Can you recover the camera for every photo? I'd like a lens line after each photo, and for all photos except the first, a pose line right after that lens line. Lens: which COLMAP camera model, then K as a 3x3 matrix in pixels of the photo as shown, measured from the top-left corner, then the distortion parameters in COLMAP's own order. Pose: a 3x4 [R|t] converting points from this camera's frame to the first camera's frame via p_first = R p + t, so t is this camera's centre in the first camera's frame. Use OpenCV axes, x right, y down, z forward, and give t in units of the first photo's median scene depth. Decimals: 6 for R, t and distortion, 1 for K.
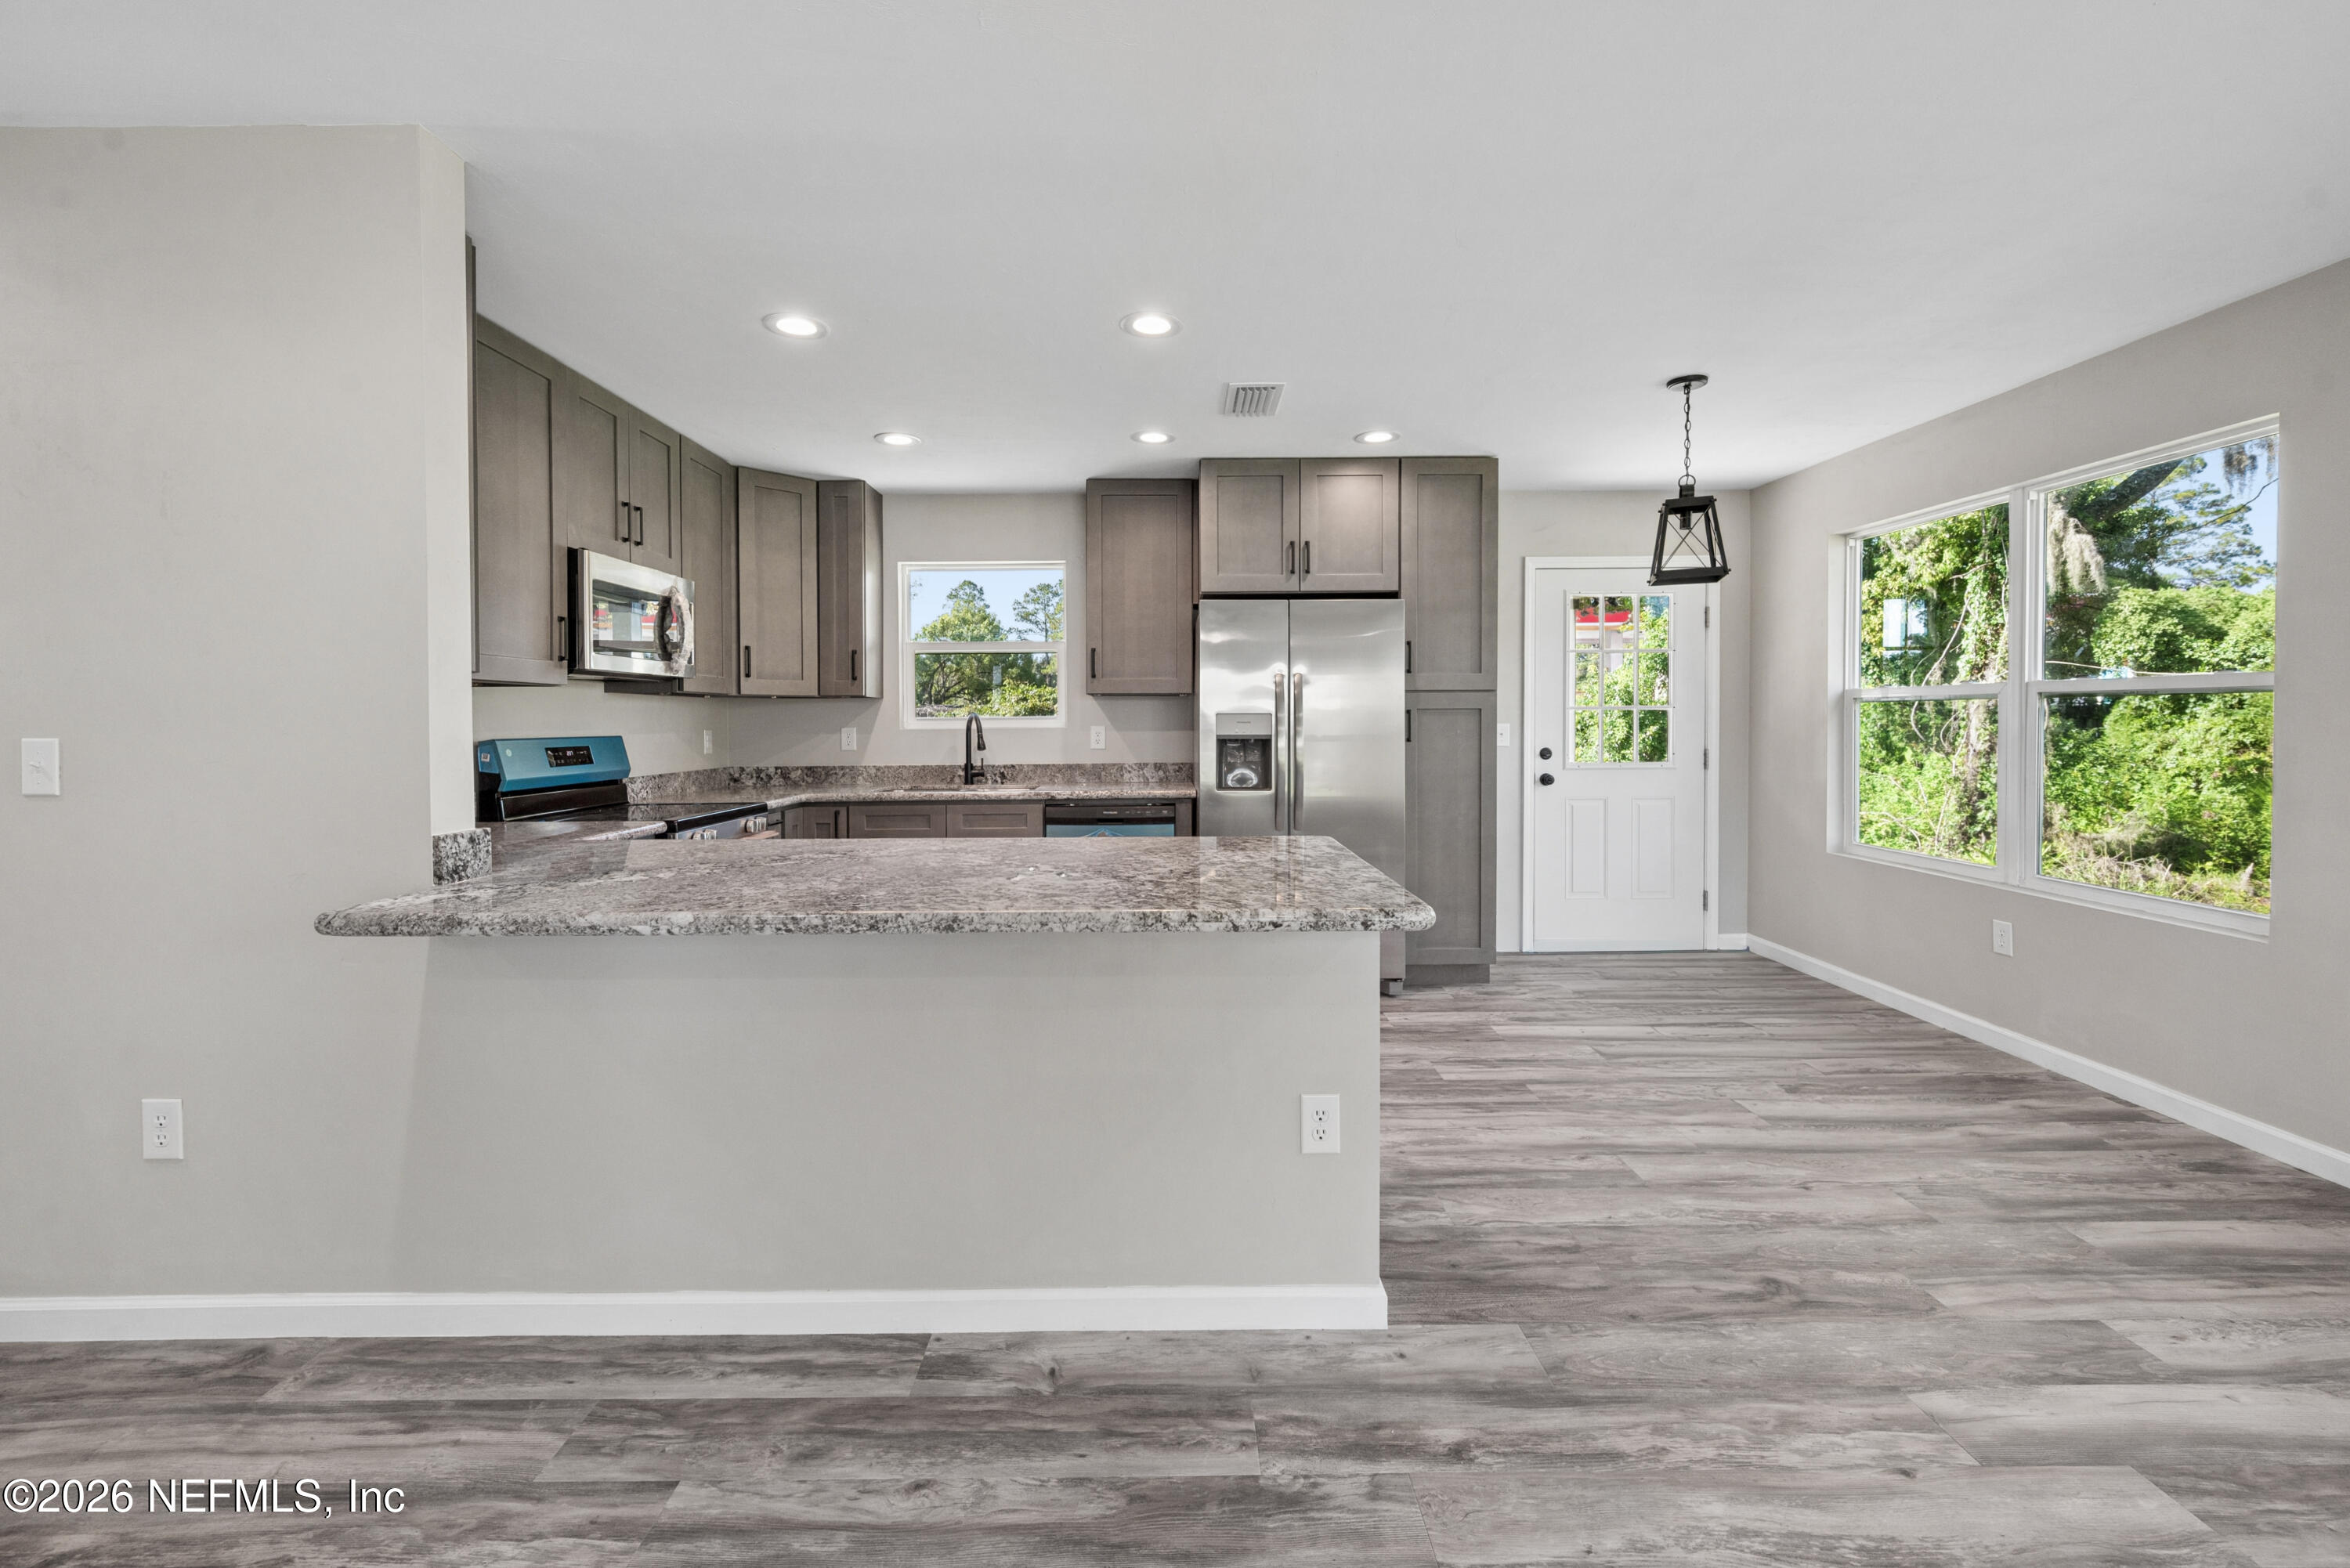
lens RADIAL K [[955.9, 0, 1175.6], [0, 955.9, 739.5], [0, 0, 1]] dist [0.002484, 0.000398]
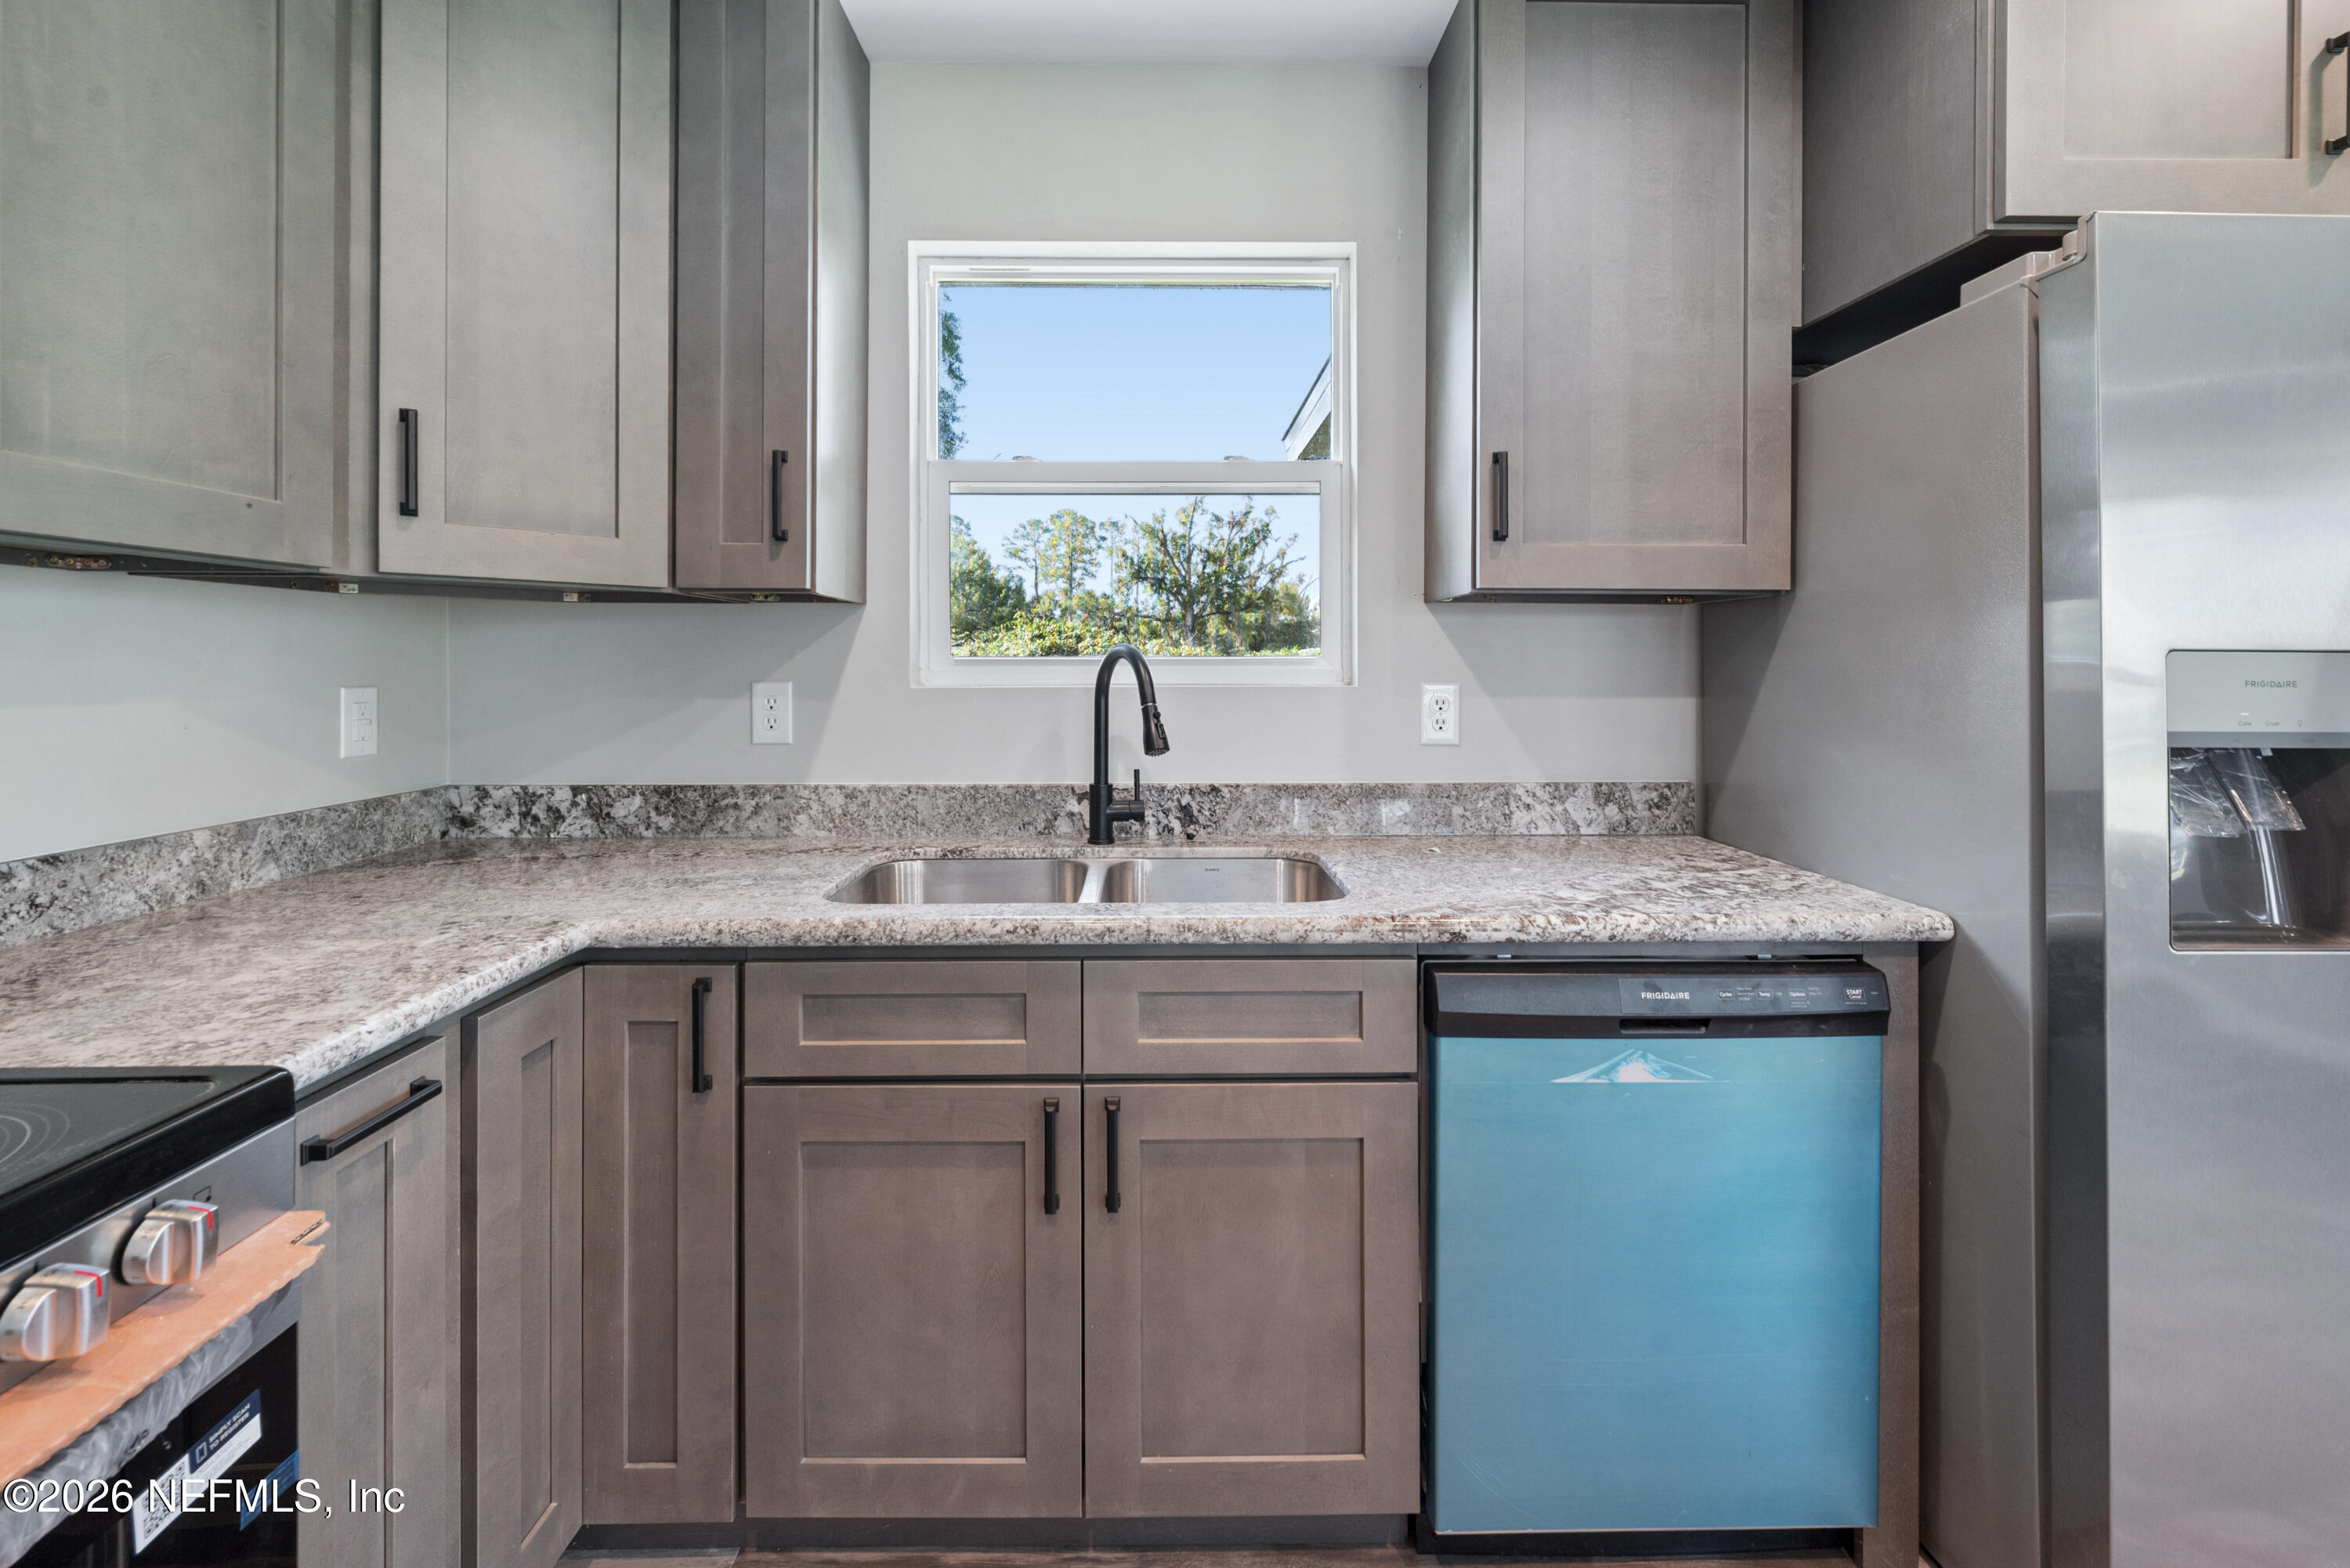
lens RADIAL K [[981.4, 0, 1177.5], [0, 981.4, 676.6], [0, 0, 1]] dist [0.000700, 0.000053]
pose [[0.999897, 0.007577, 0.012192, -0.211843], [-0.007504, 0.999954, -0.005993, -0.014956], [-0.012237, 0.005901, 0.999908, 0.690424]]
